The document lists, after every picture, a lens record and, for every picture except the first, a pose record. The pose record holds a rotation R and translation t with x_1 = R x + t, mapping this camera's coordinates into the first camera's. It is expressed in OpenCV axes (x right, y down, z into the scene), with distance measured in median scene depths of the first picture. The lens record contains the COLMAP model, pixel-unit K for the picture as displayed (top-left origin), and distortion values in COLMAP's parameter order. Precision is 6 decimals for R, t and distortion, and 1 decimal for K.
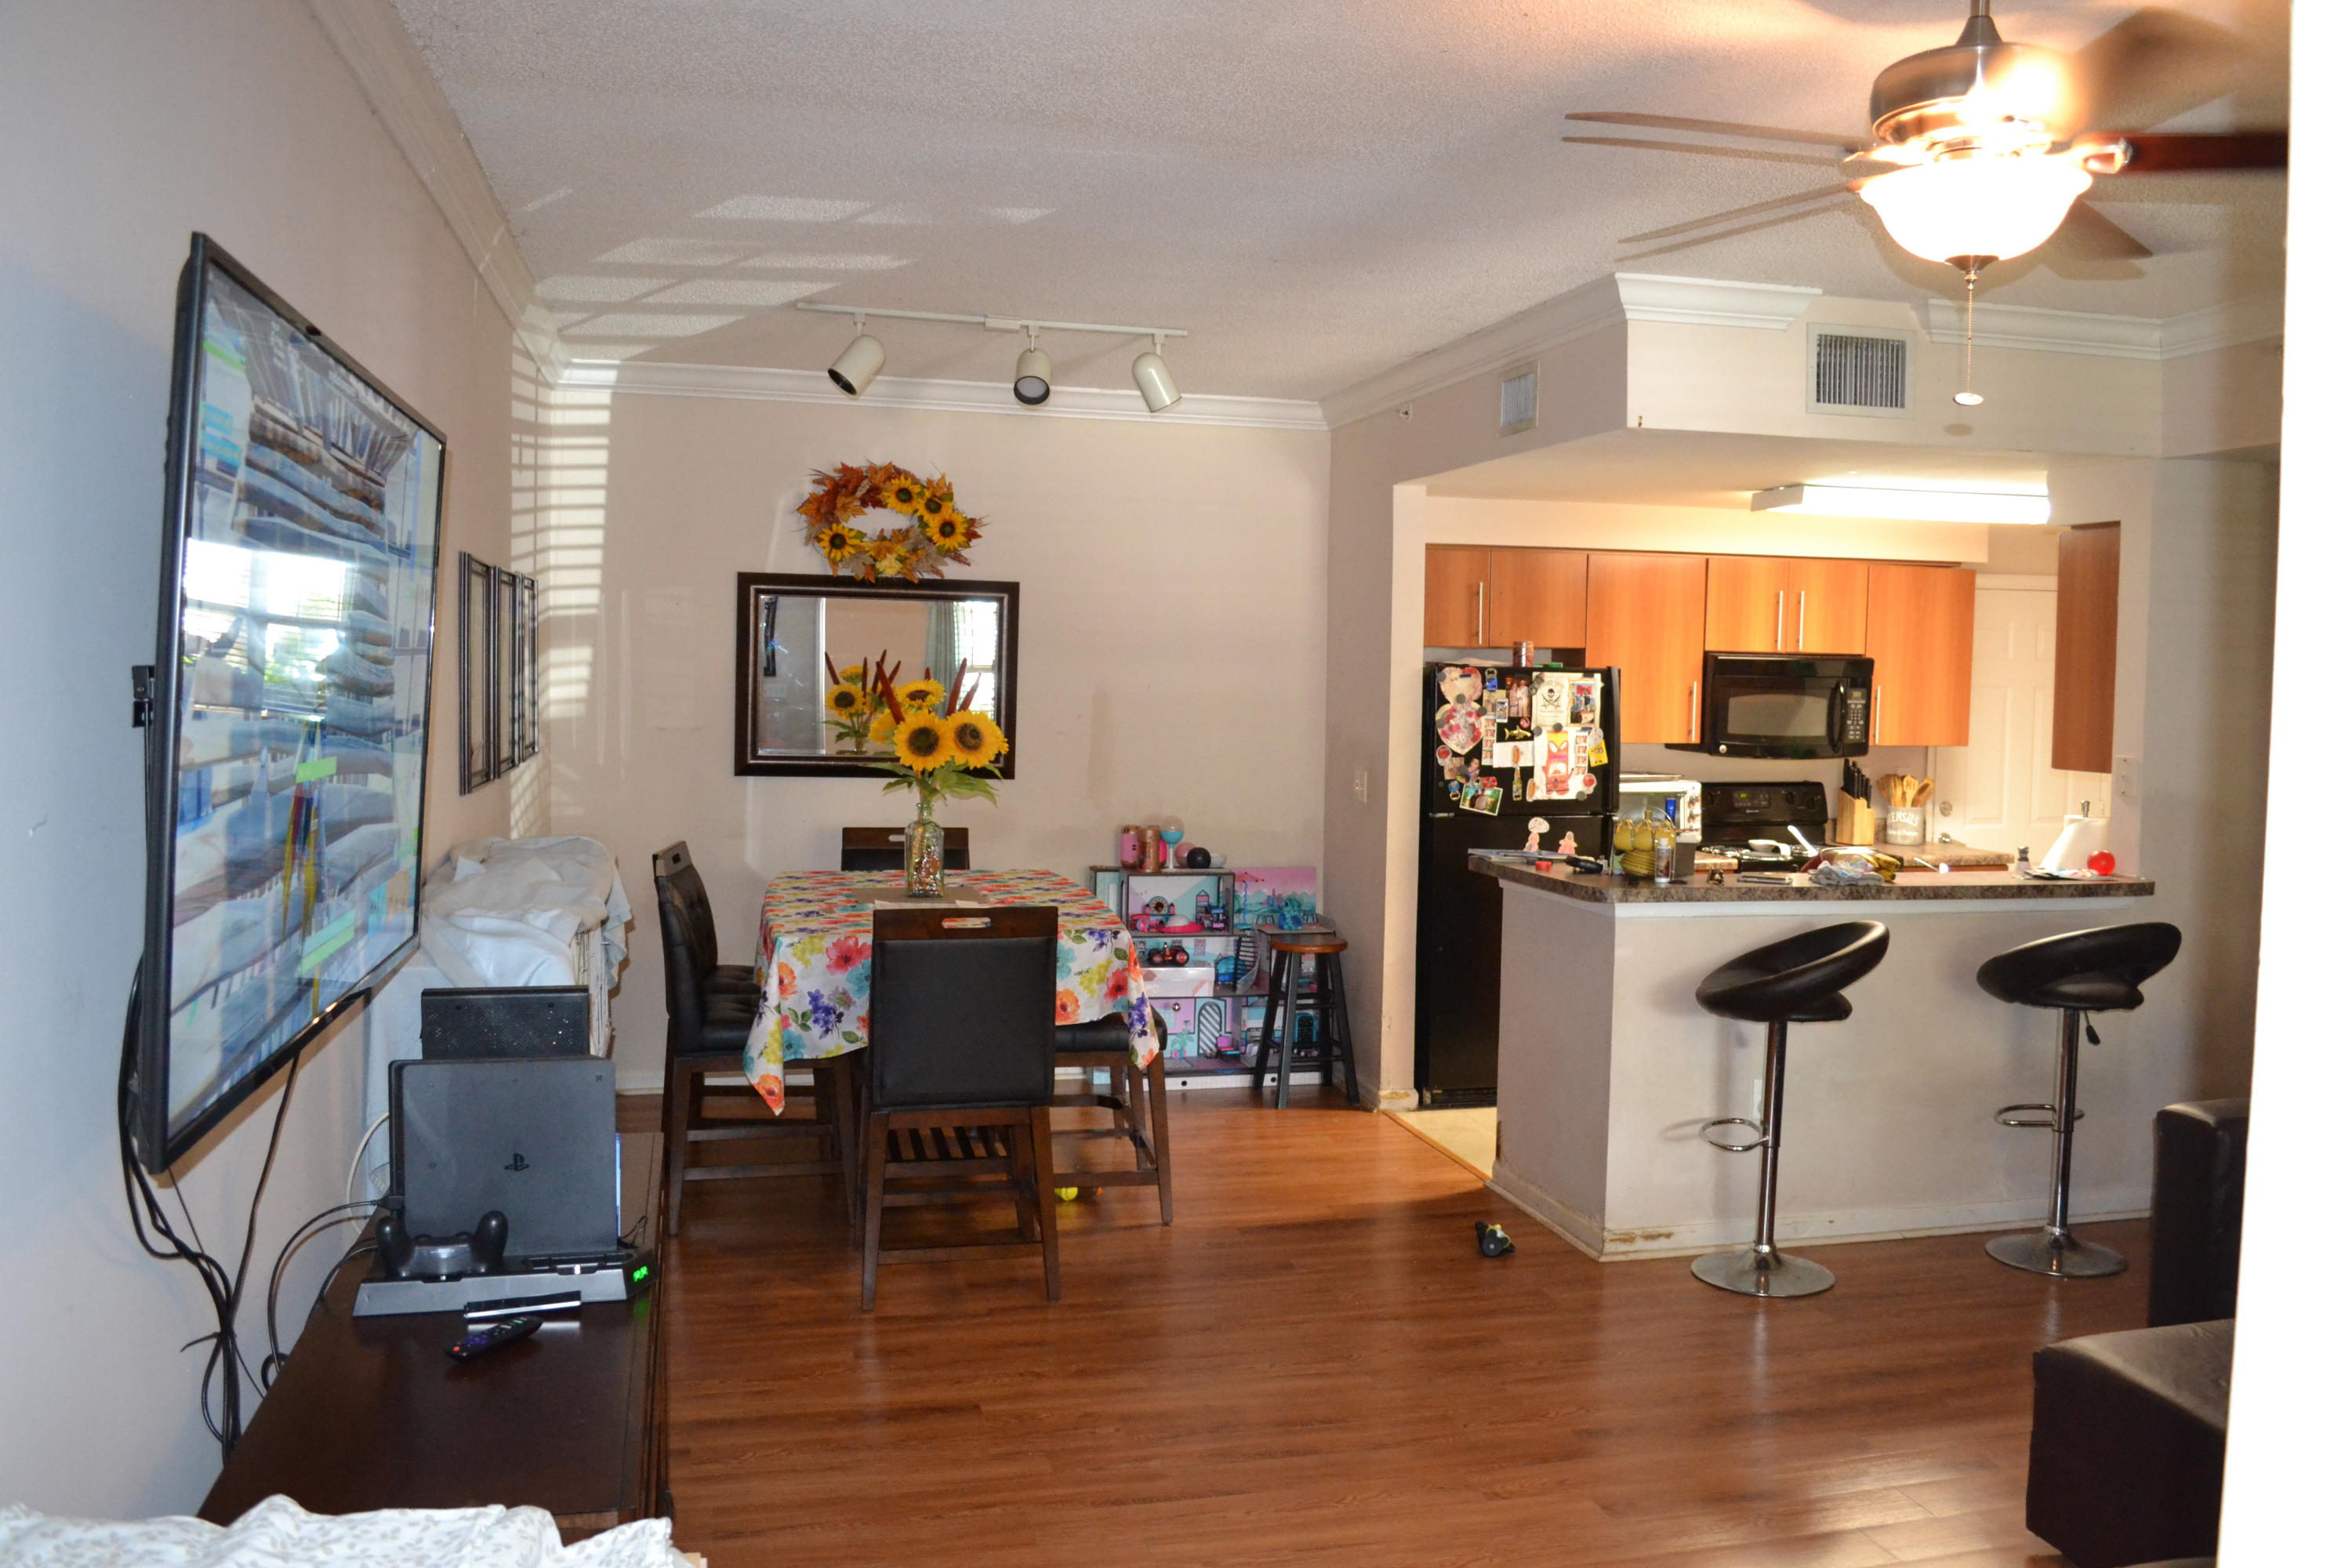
lens RADIAL K [[1872.5, 0, 1189.4], [0, 1872.5, 796.3], [0, 0, 1]] dist [-0.085093, 0.012929]
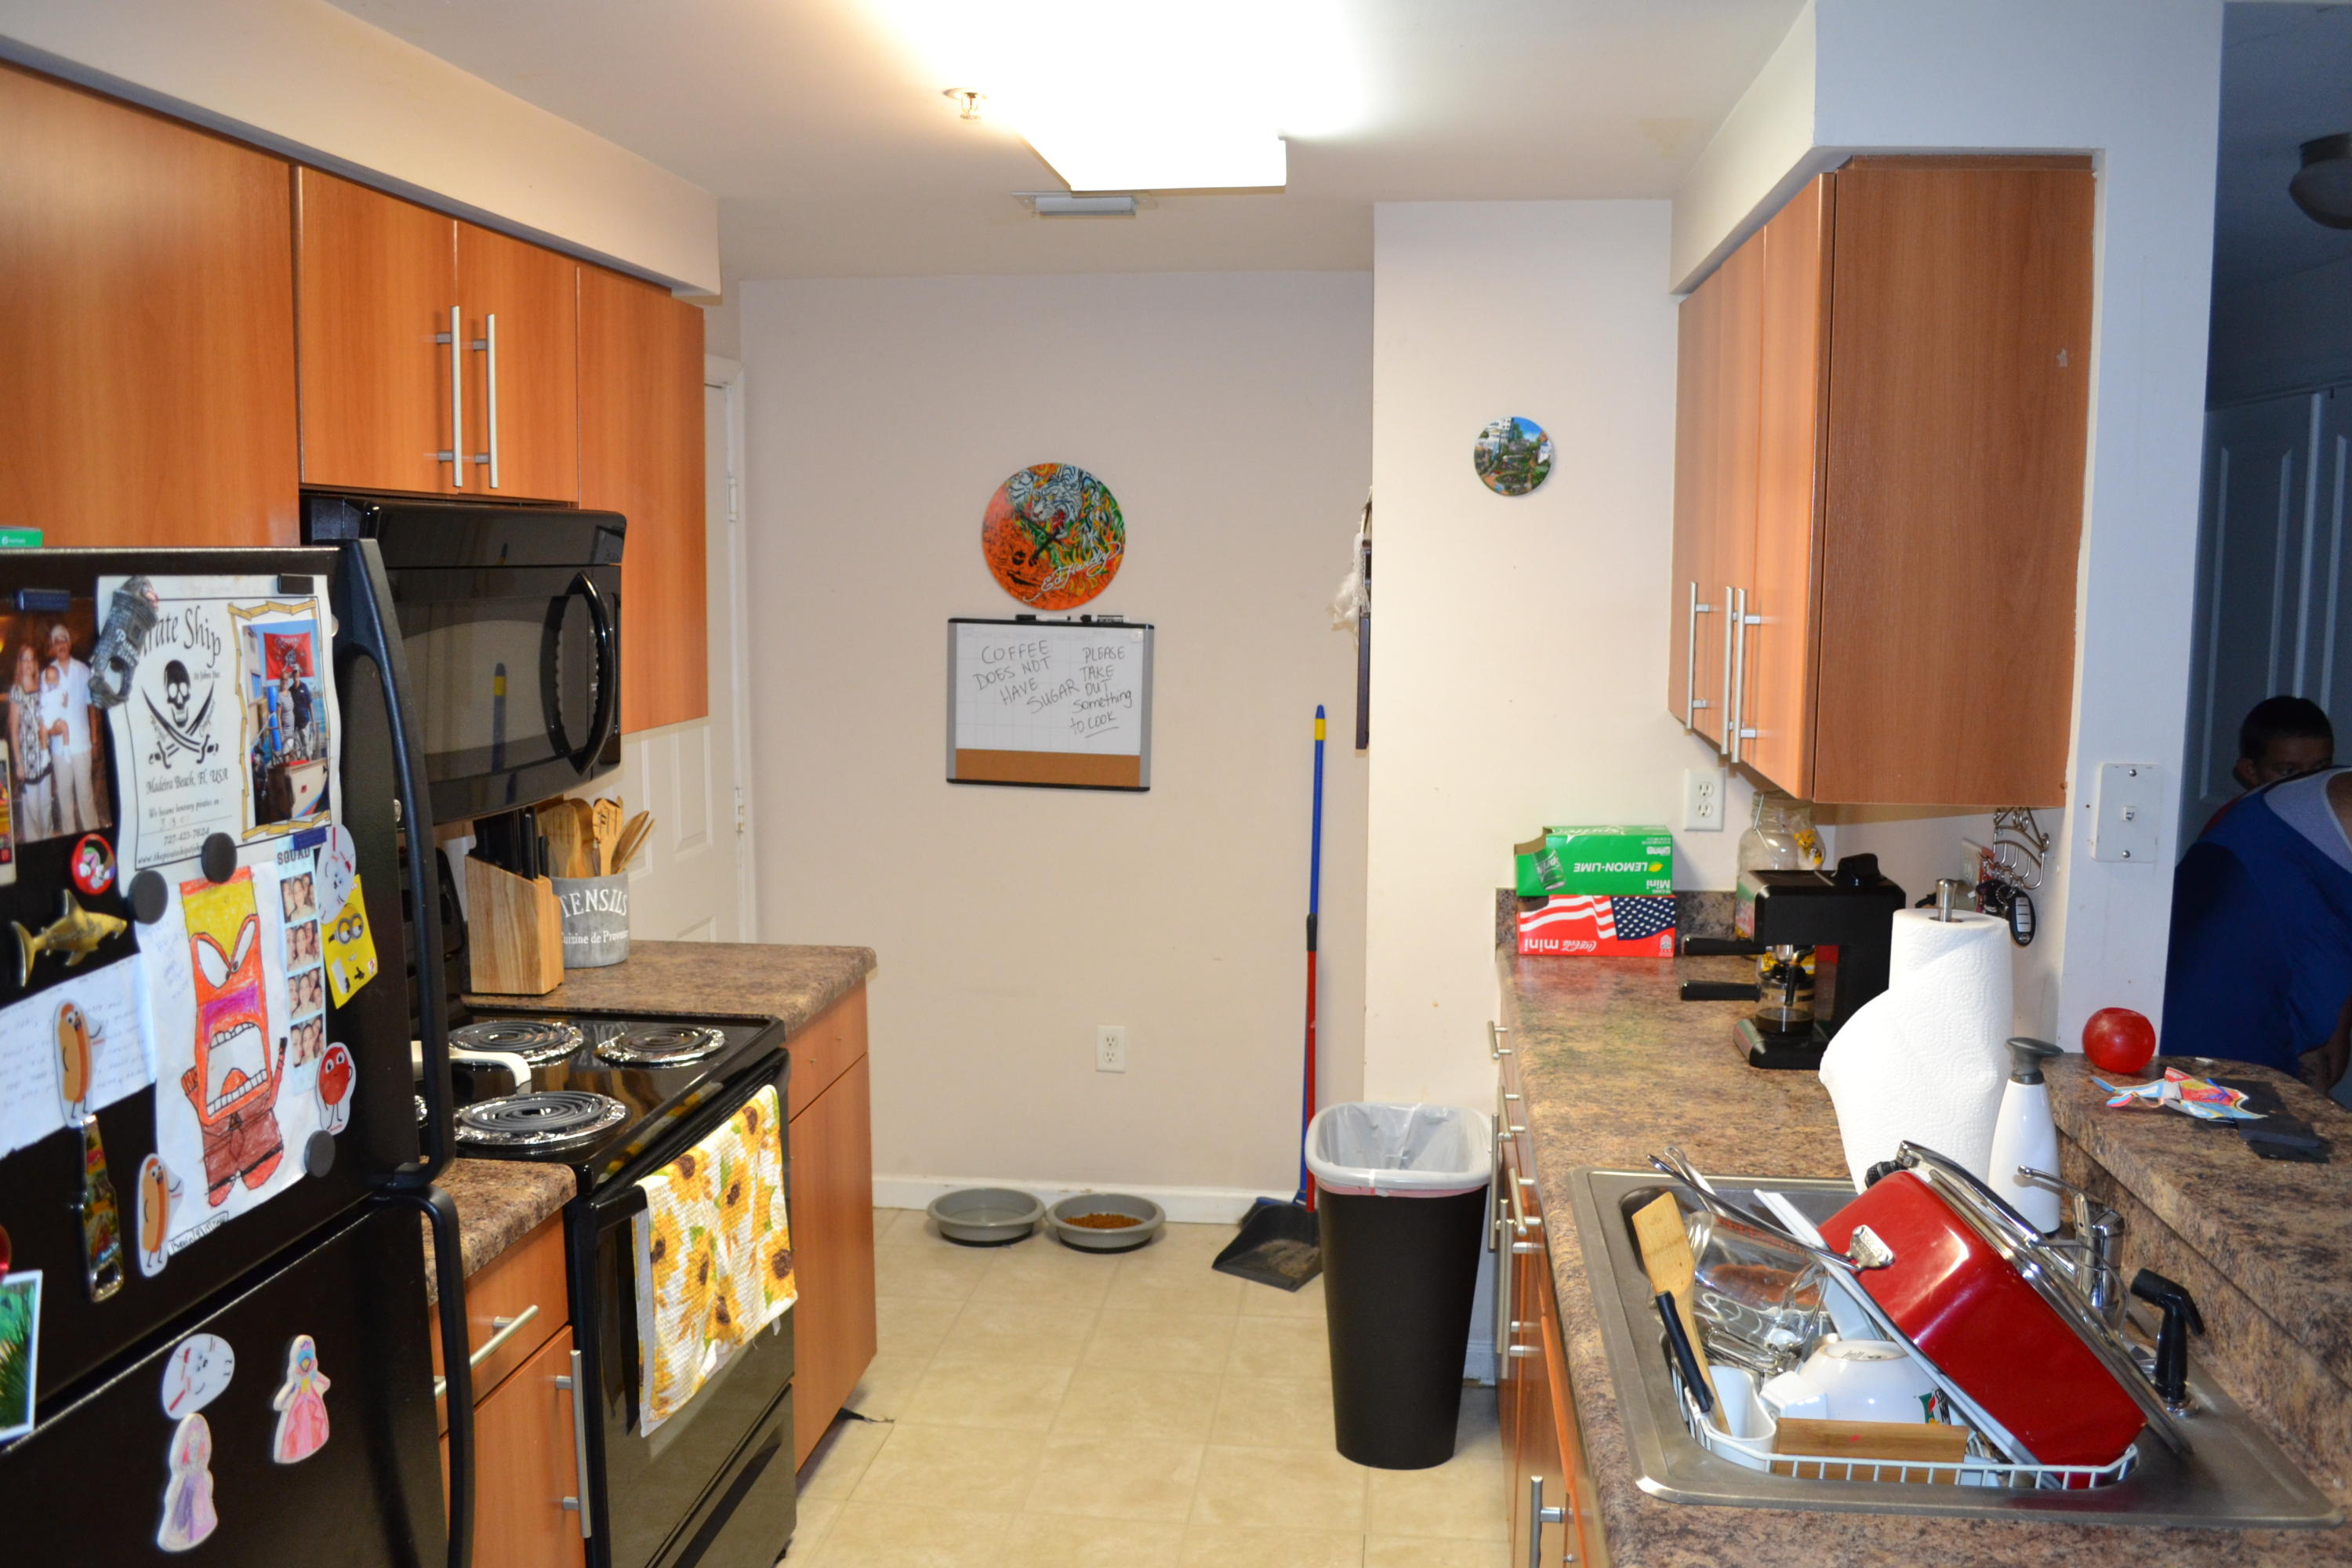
lens RADIAL K [[1872.5, 0, 1189.4], [0, 1872.5, 796.3], [0, 0, 1]] dist [-0.085093, 0.012929]
pose [[0.355749, -0.129309, 0.925593, 0.058264], [0.065927, 0.991387, 0.113162, -0.058730], [-0.932253, 0.020764, 0.361210, 0.844363]]
